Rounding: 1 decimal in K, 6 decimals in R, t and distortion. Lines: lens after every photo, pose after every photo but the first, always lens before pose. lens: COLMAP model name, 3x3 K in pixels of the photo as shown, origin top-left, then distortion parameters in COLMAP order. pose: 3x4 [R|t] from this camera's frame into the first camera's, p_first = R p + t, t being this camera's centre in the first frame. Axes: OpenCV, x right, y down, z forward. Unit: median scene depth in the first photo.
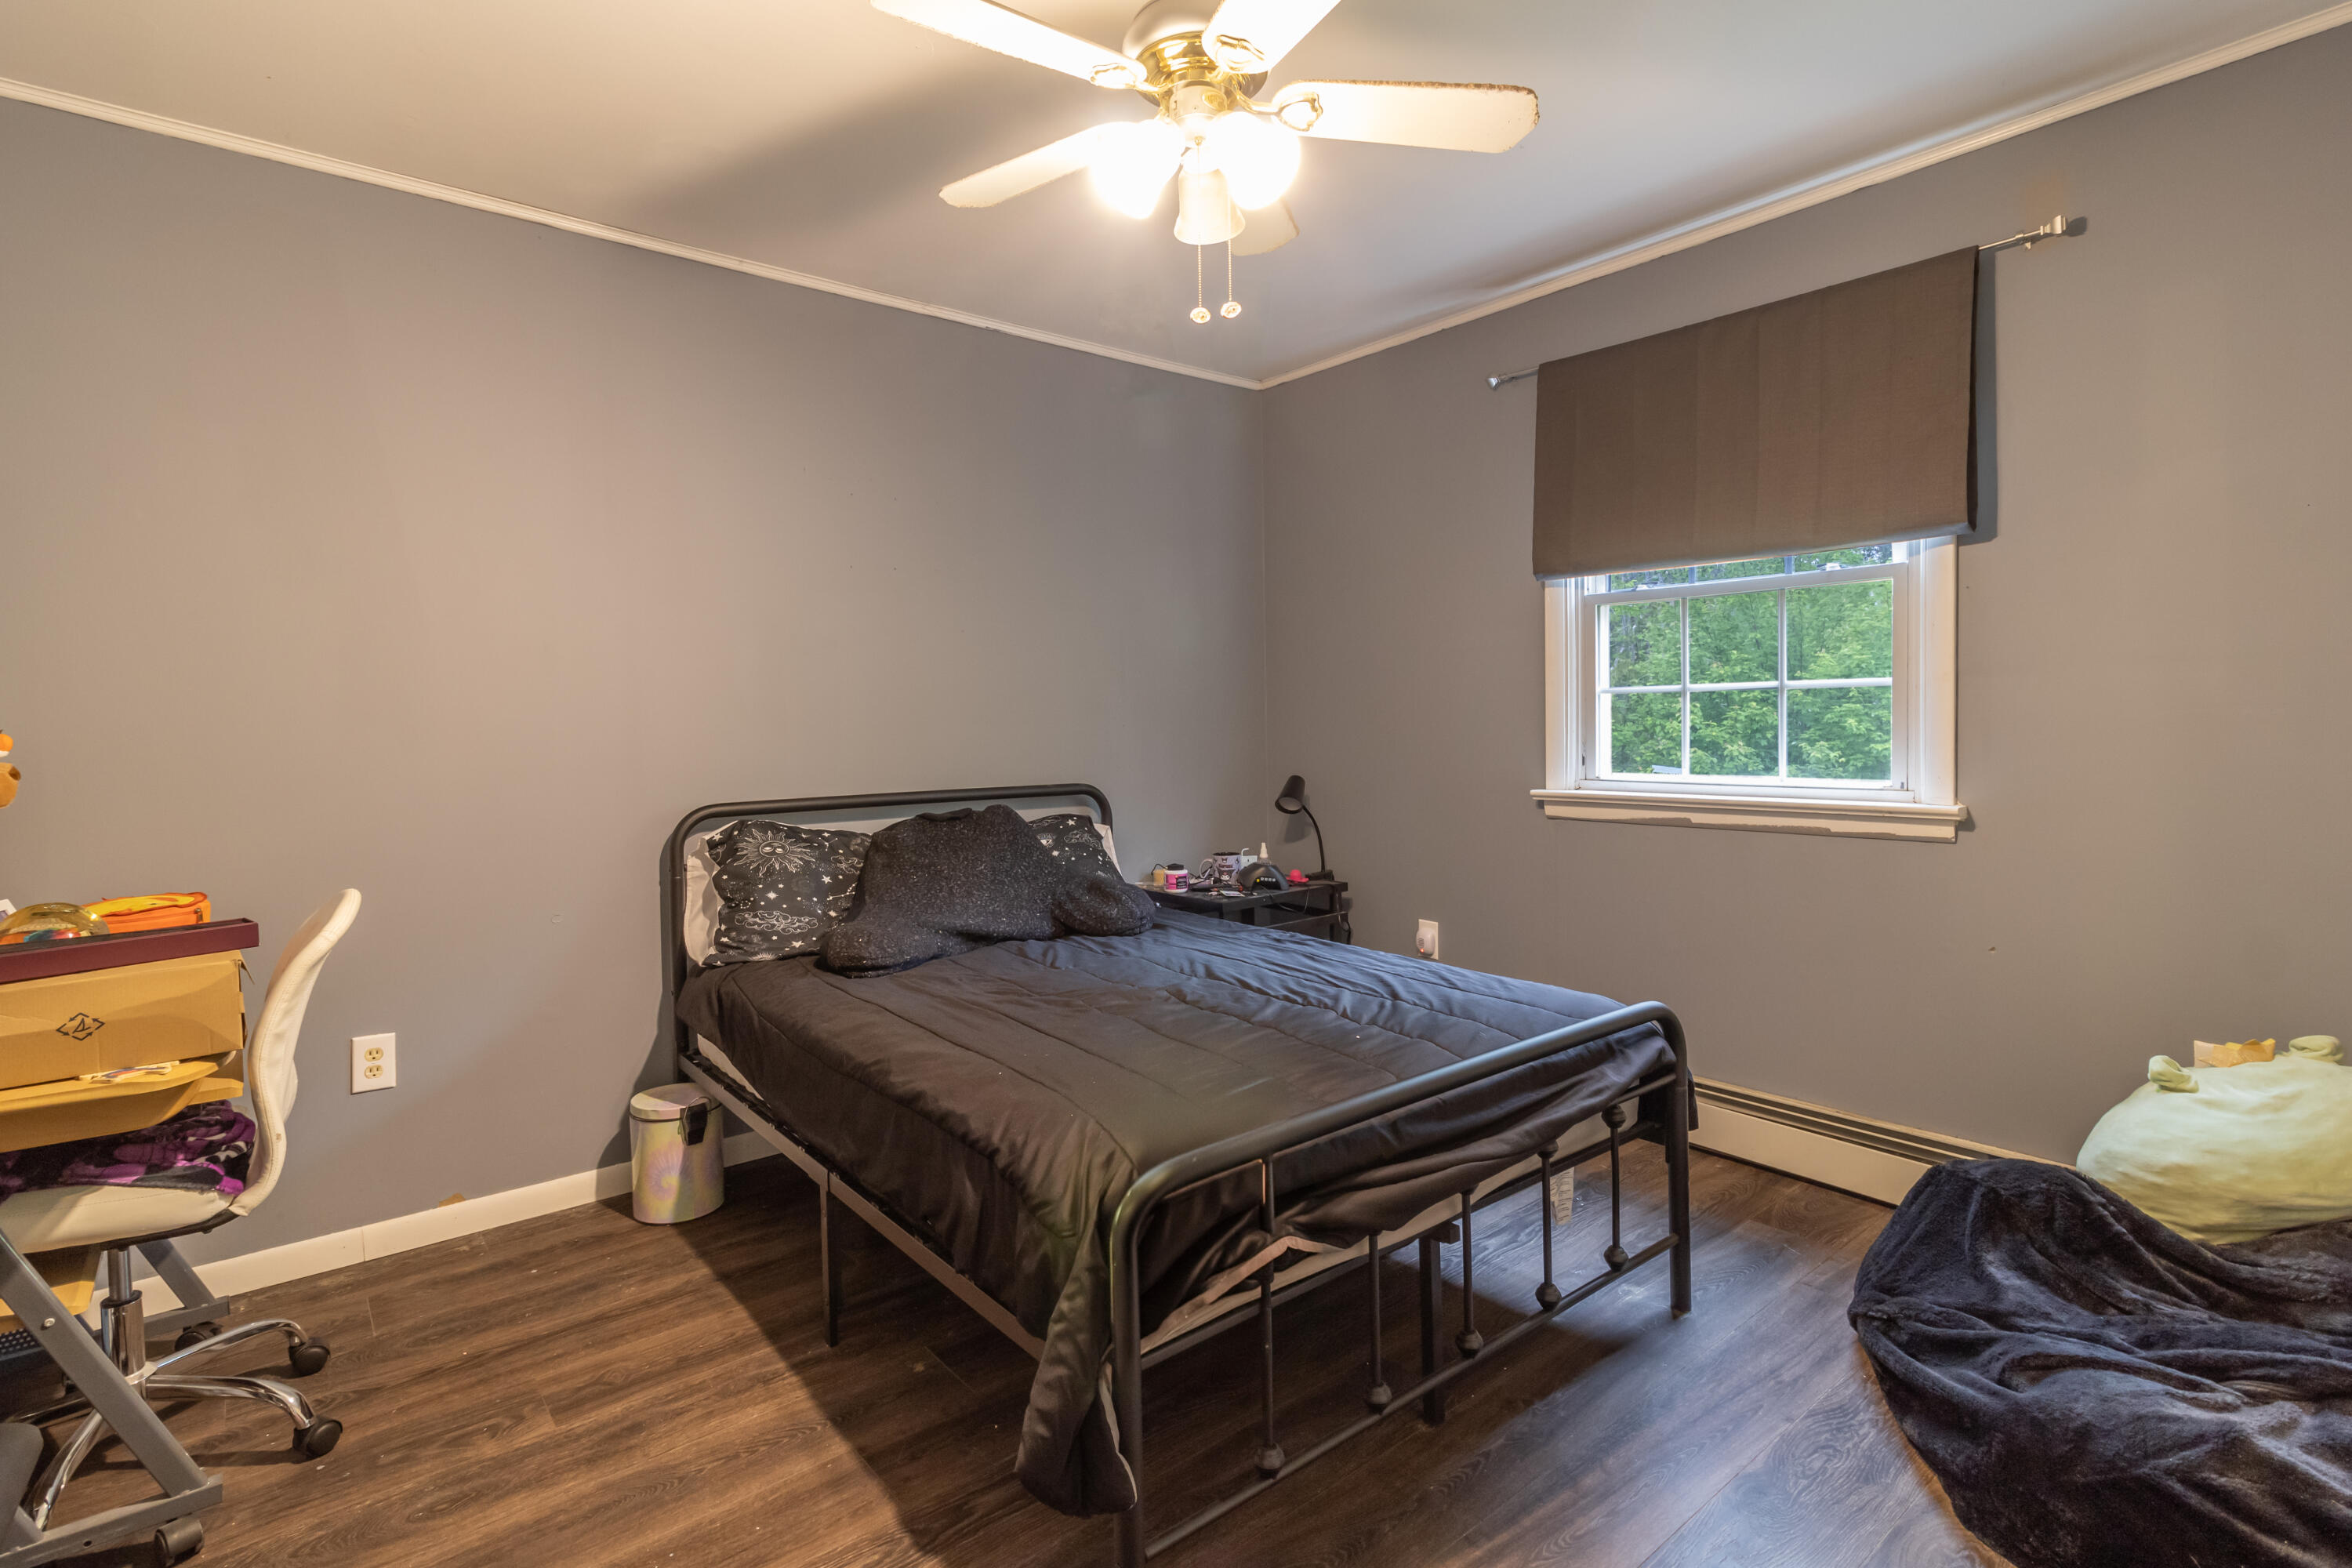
lens RADIAL K [[1096.1, 0, 1167.7], [0, 1096.1, 752.2], [0, 0, 1]] dist [0.001492, 0.000037]
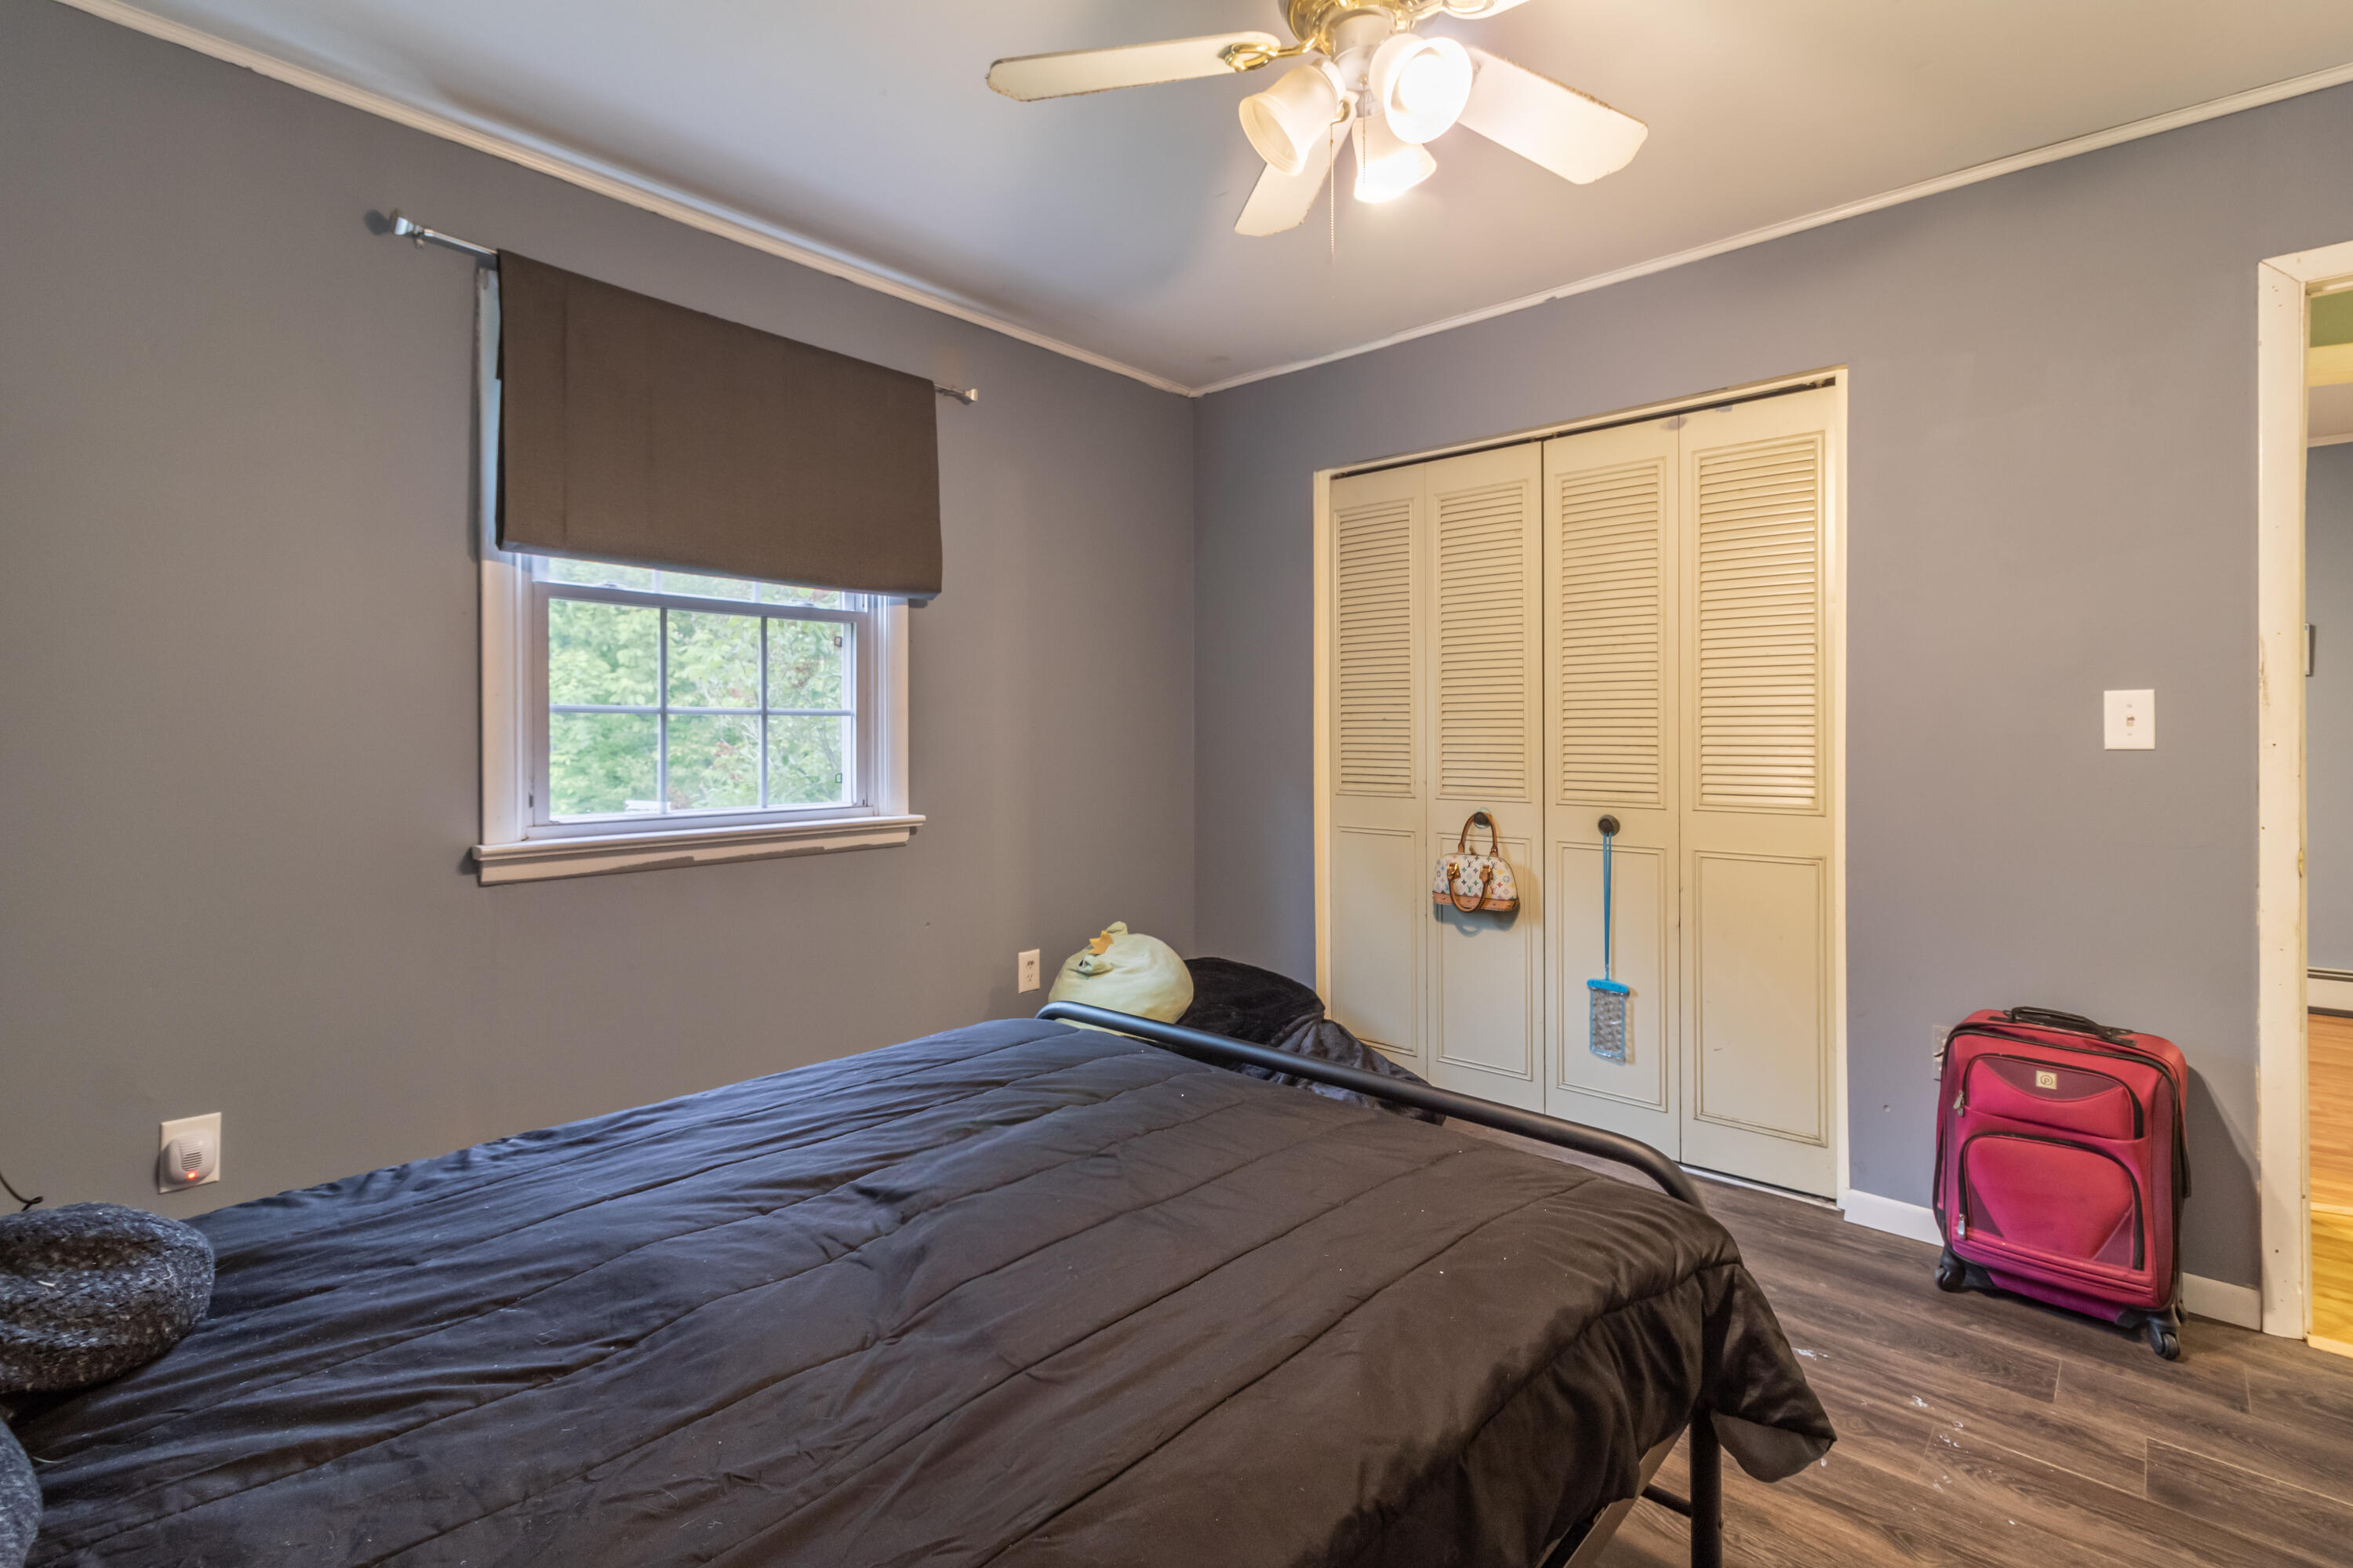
lens RADIAL K [[1096.6, 0, 1168.2], [0, 1096.6, 752.2], [0, 0, 1]] dist [0.001492, 0.000037]
pose [[-0.139273, -0.002789, 0.990250, -0.541978], [0.032130, 0.999457, 0.007333, -0.021869], [-0.989733, 0.032838, -0.139107, 0.856110]]
